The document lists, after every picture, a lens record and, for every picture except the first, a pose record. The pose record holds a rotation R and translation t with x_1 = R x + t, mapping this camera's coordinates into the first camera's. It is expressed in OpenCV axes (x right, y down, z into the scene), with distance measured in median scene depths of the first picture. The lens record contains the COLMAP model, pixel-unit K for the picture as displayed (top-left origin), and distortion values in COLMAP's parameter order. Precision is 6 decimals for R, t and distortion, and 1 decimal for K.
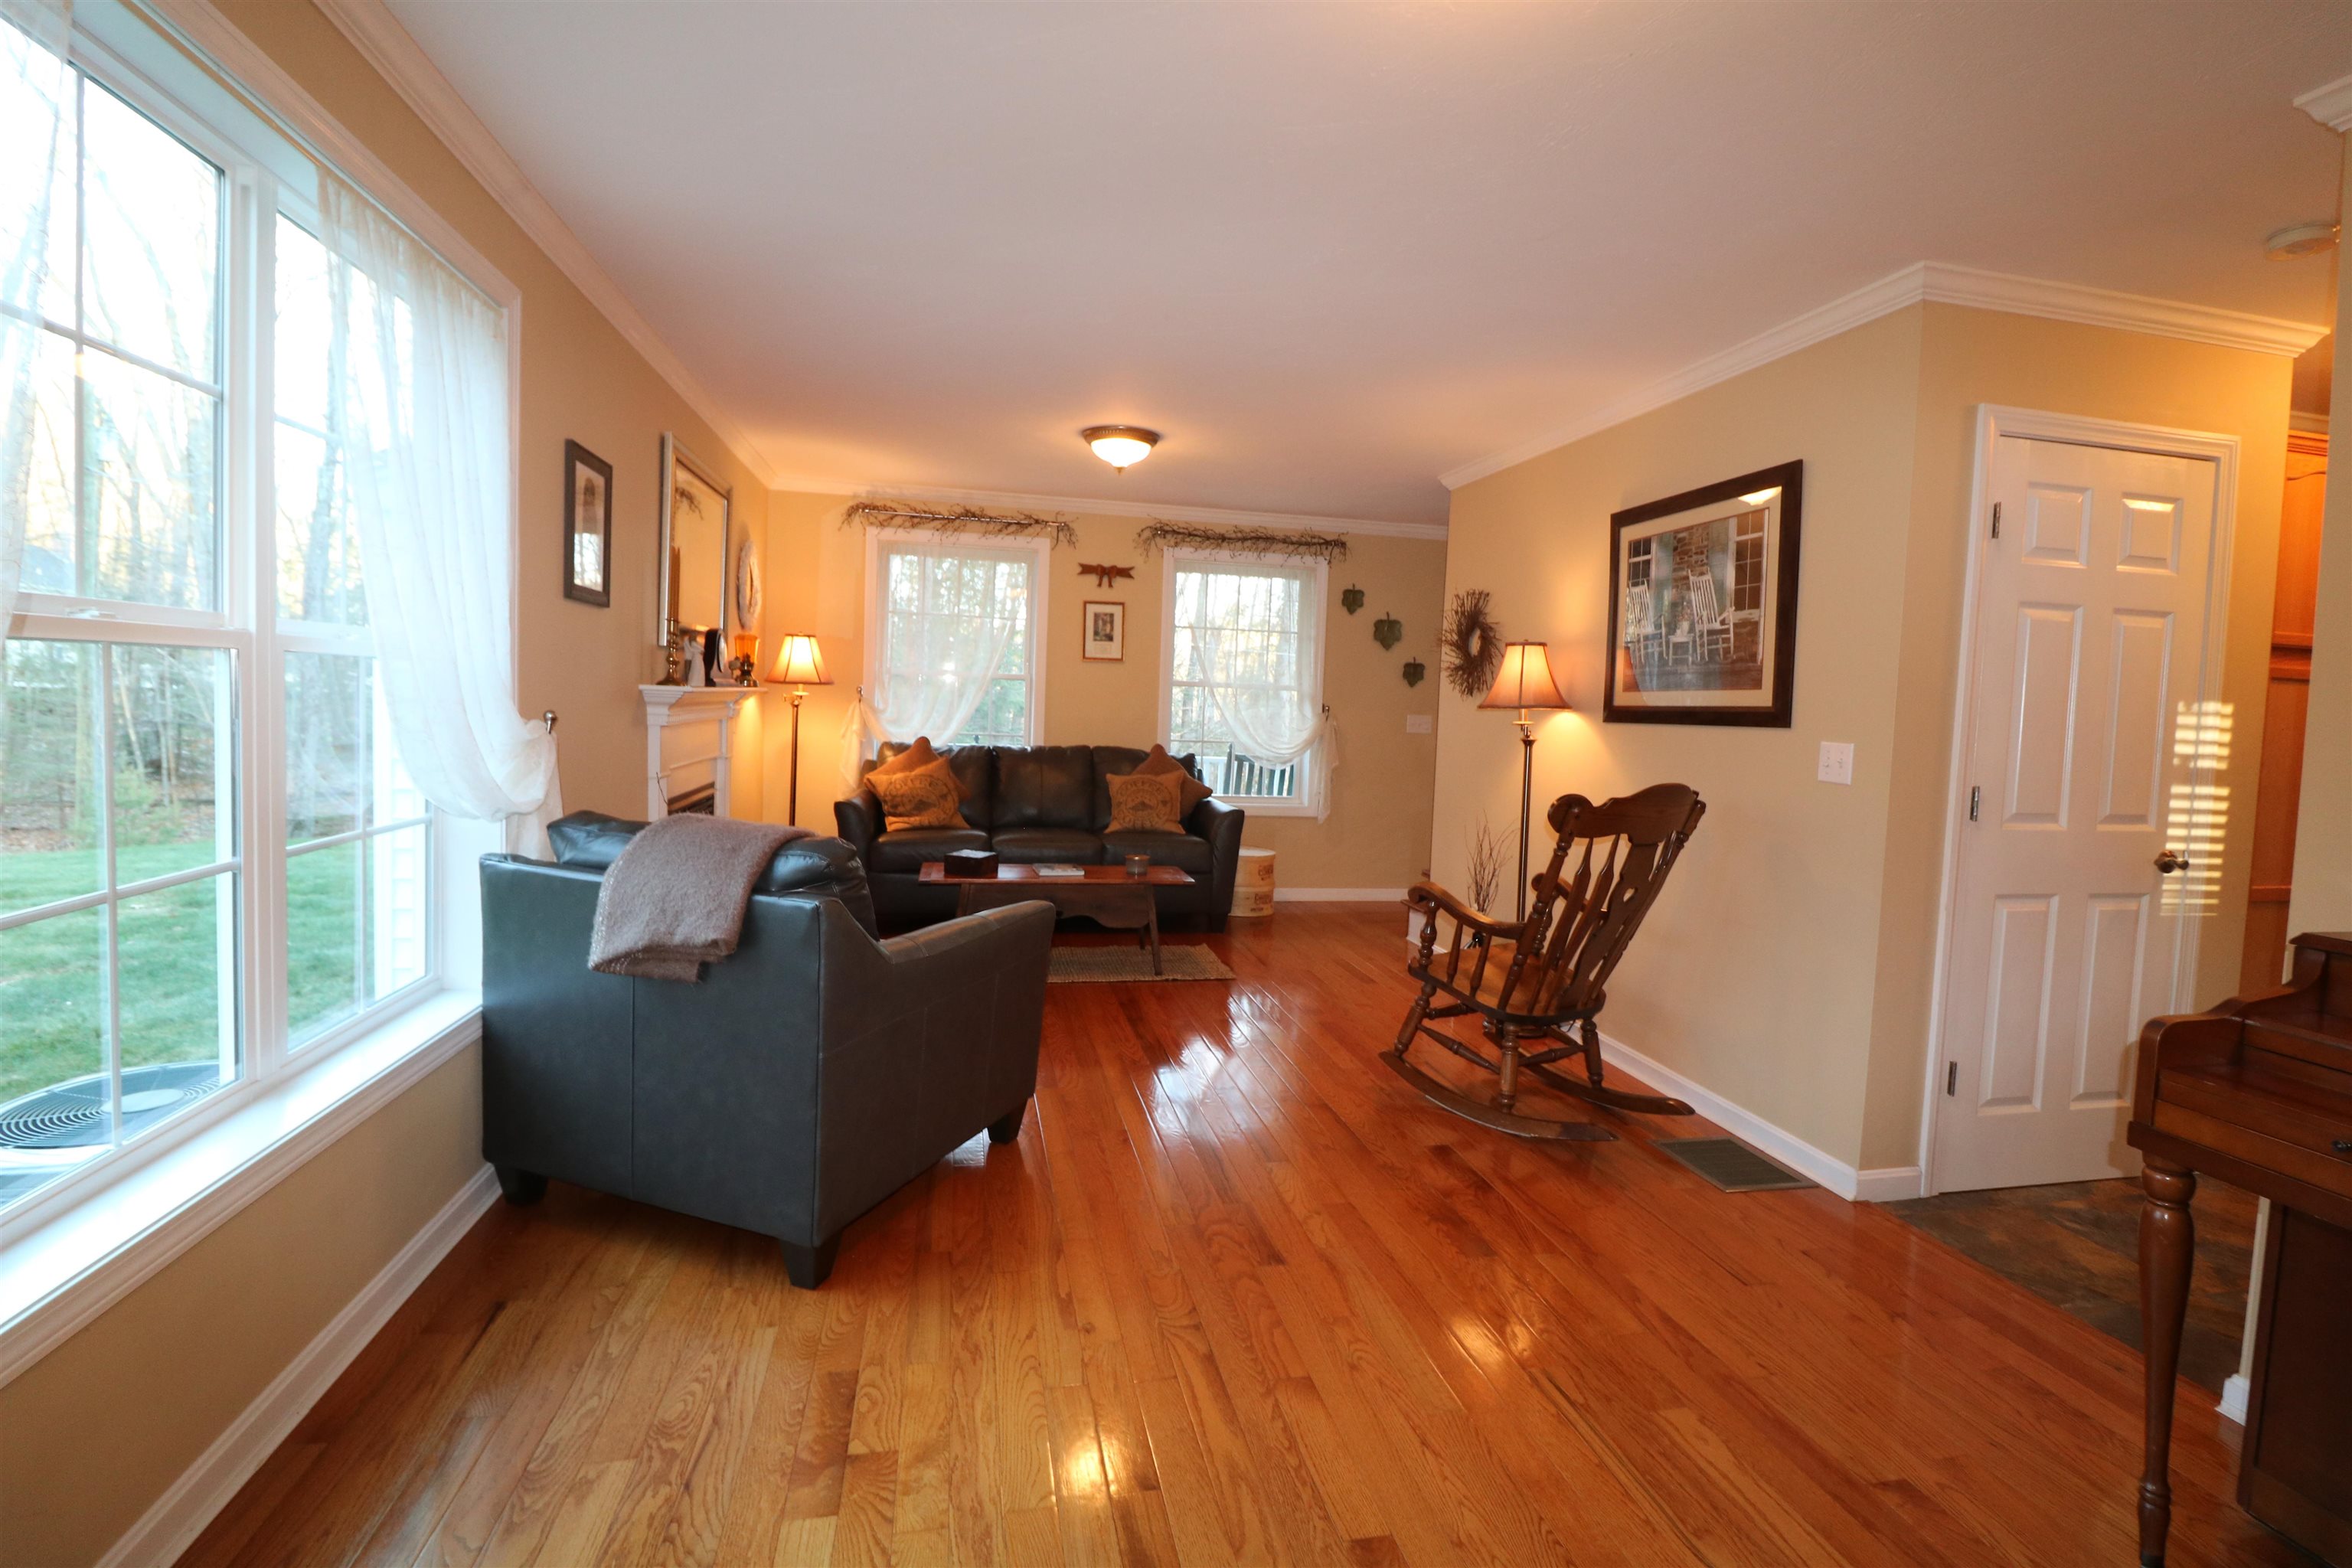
lens RADIAL K [[1089.5, 0, 1183.2], [0, 1089.5, 754.1], [0, 0, 1]] dist [-0.002832, -0.010914]
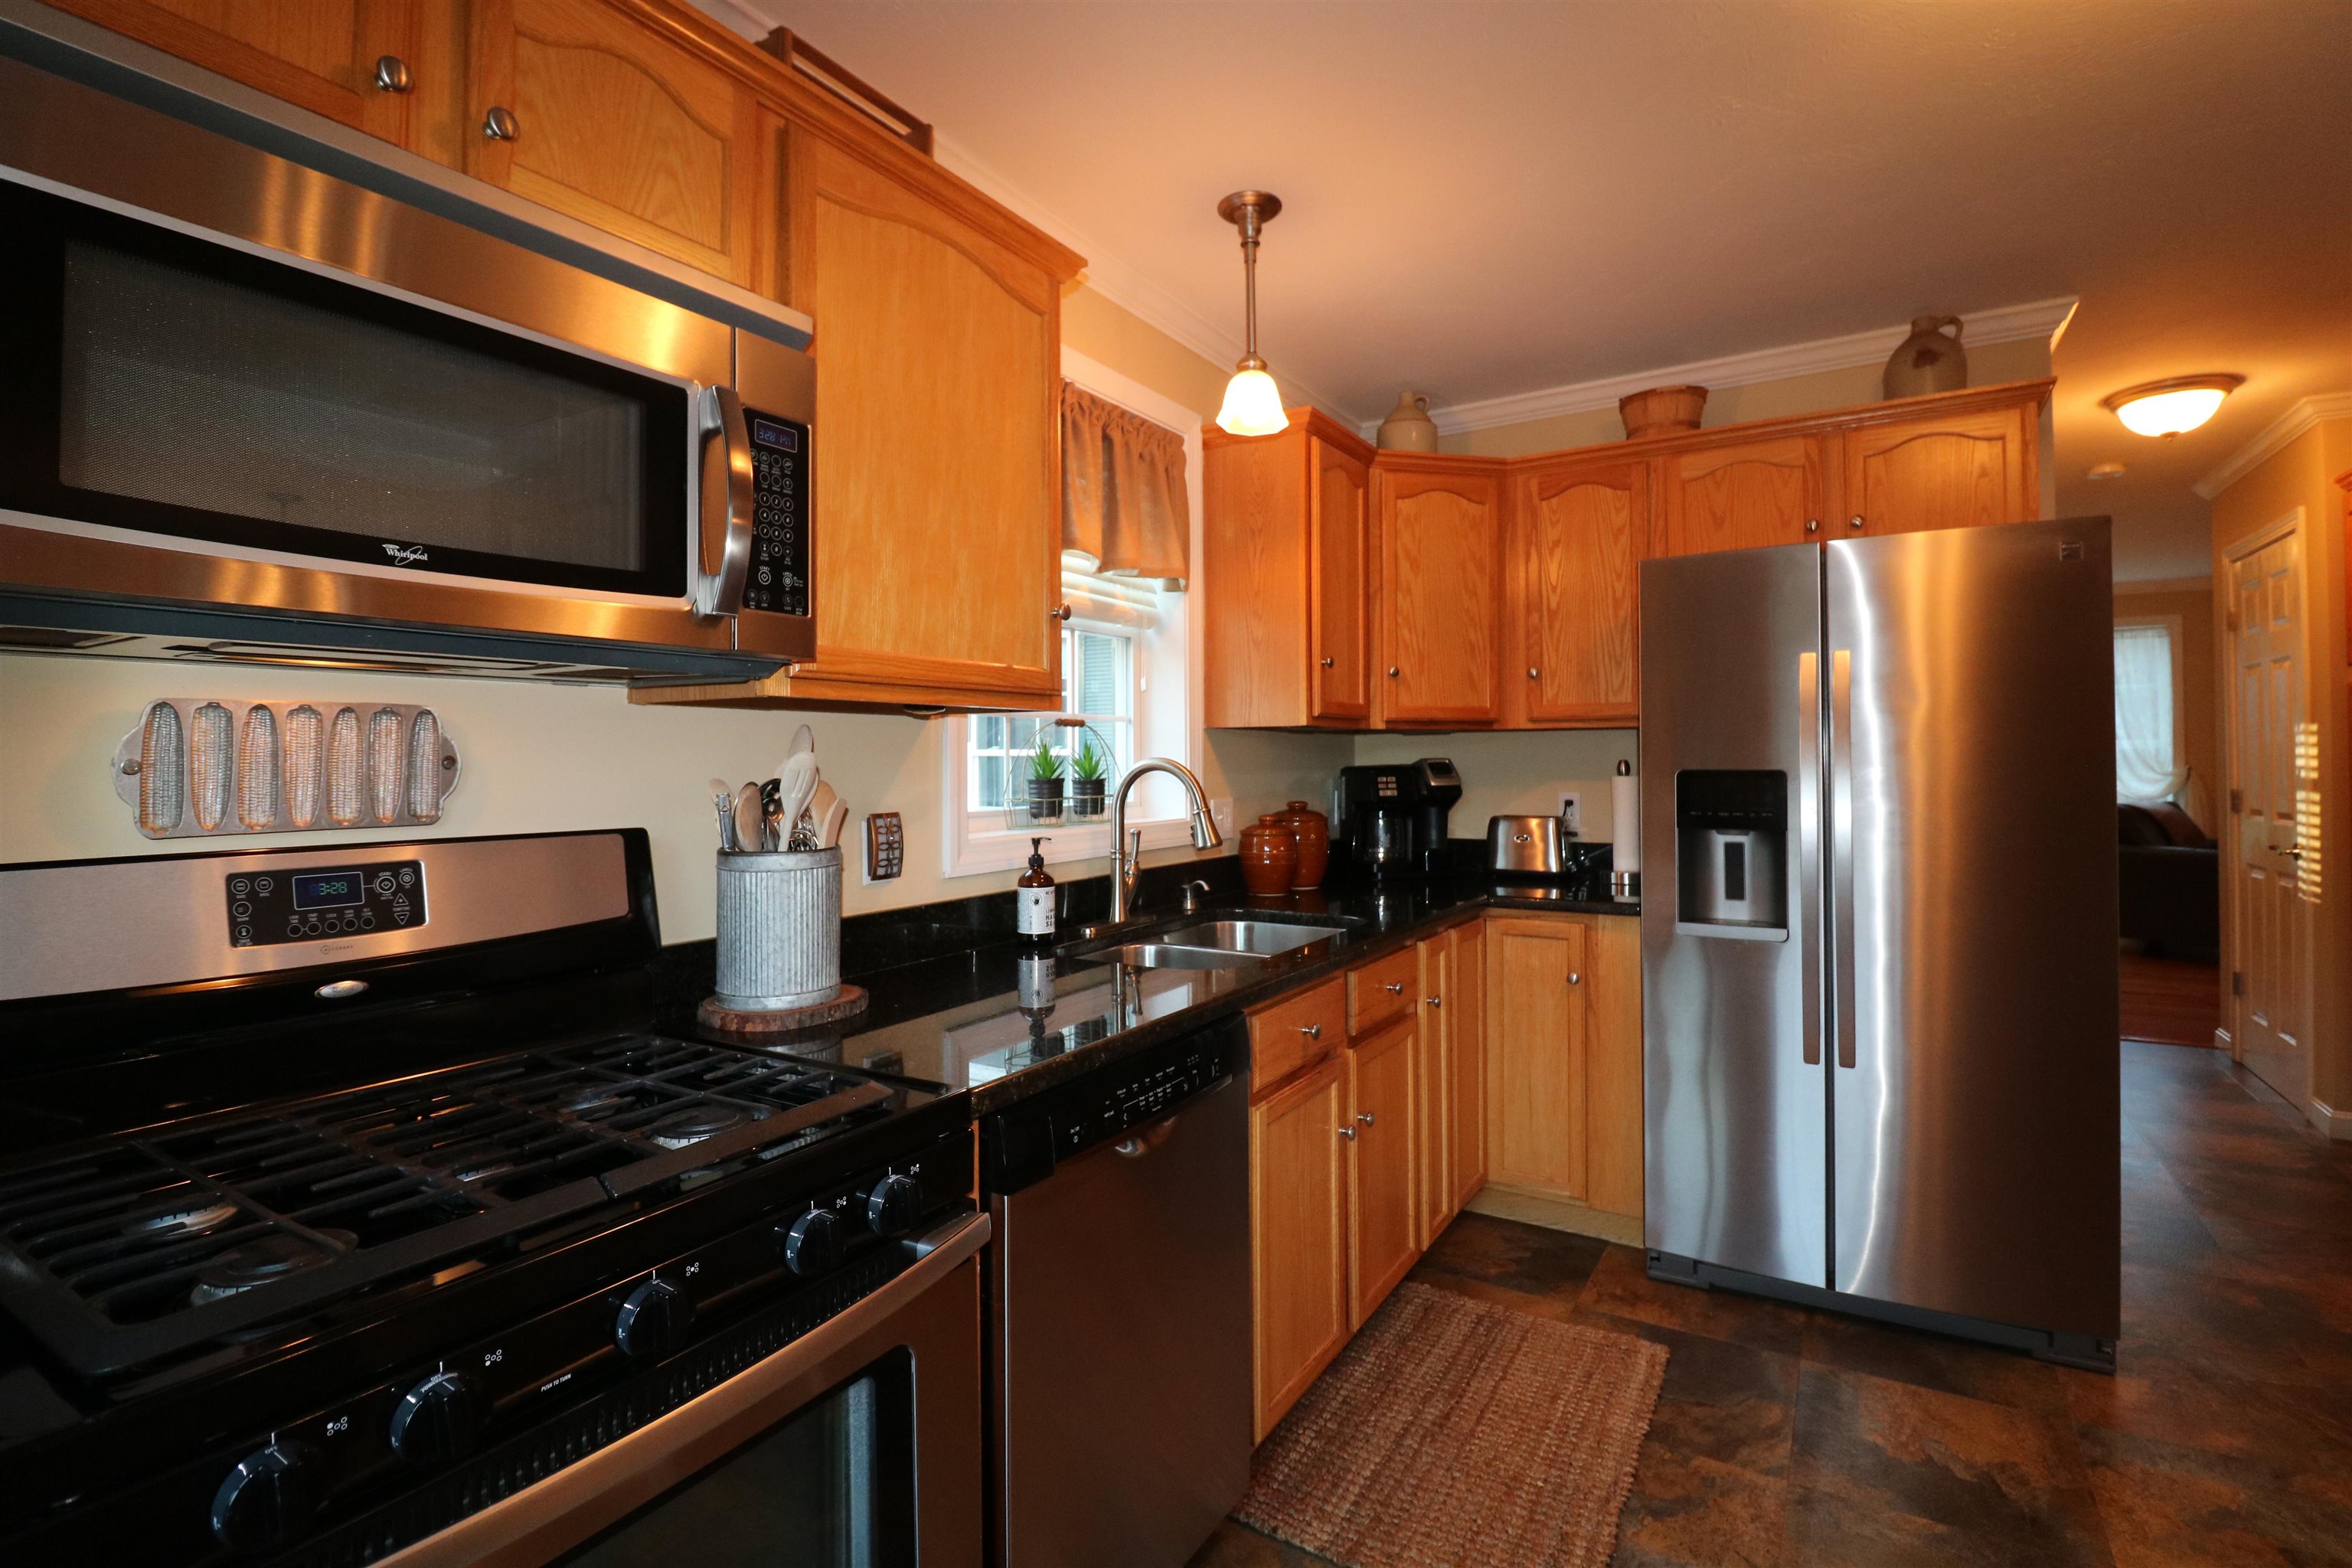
lens RADIAL K [[1089.5, 0, 1174.8], [0, 1089.5, 751.3], [0, 0, 1]] dist [-0.002832, -0.010914]
pose [[-0.693725, -0.036476, -0.719316, 2.483217], [-0.051620, 0.998666, -0.000858, 0.046401], [0.718388, 0.036536, -0.694683, 0.846163]]
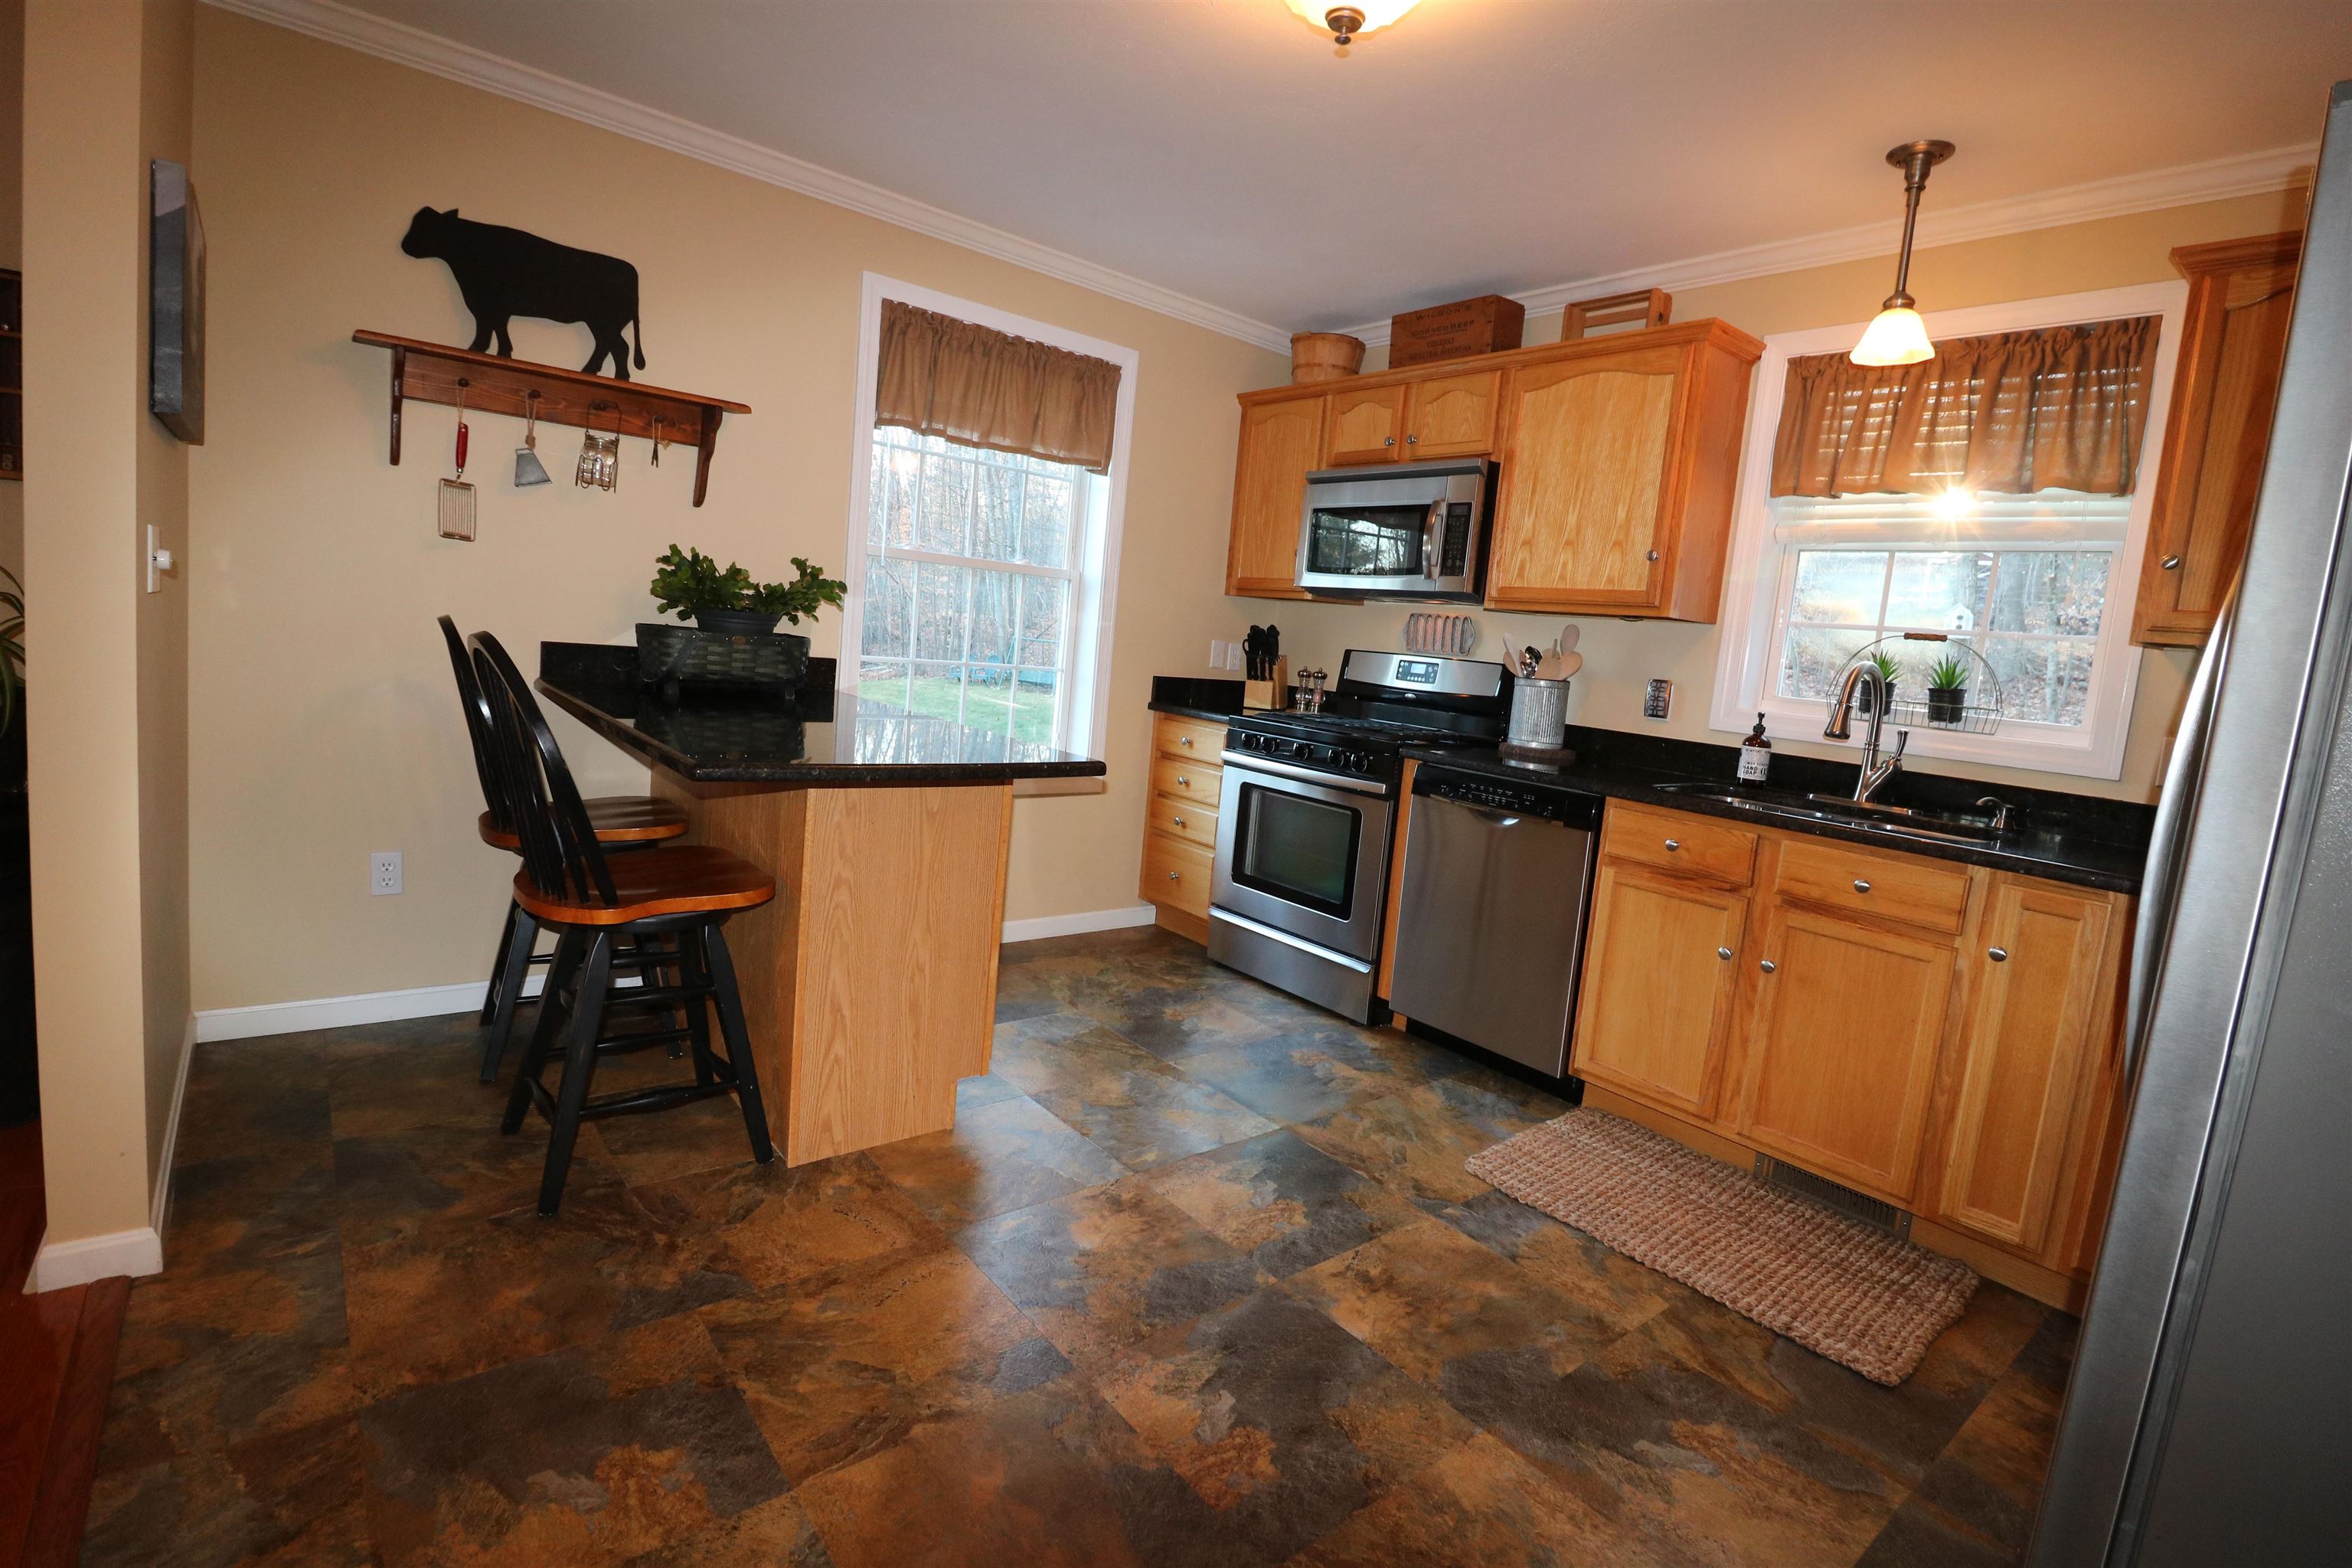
lens RADIAL K [[1089.5, 0, 1196.7], [0, 1089.5, 762.8], [0, 0, 1]] dist [-0.002832, -0.010914]
pose [[-0.462204, -0.179478, 0.868421, 1.484859], [-0.062060, 0.983450, 0.170221, 0.016693], [-0.884599, 0.024782, -0.465693, 1.181460]]
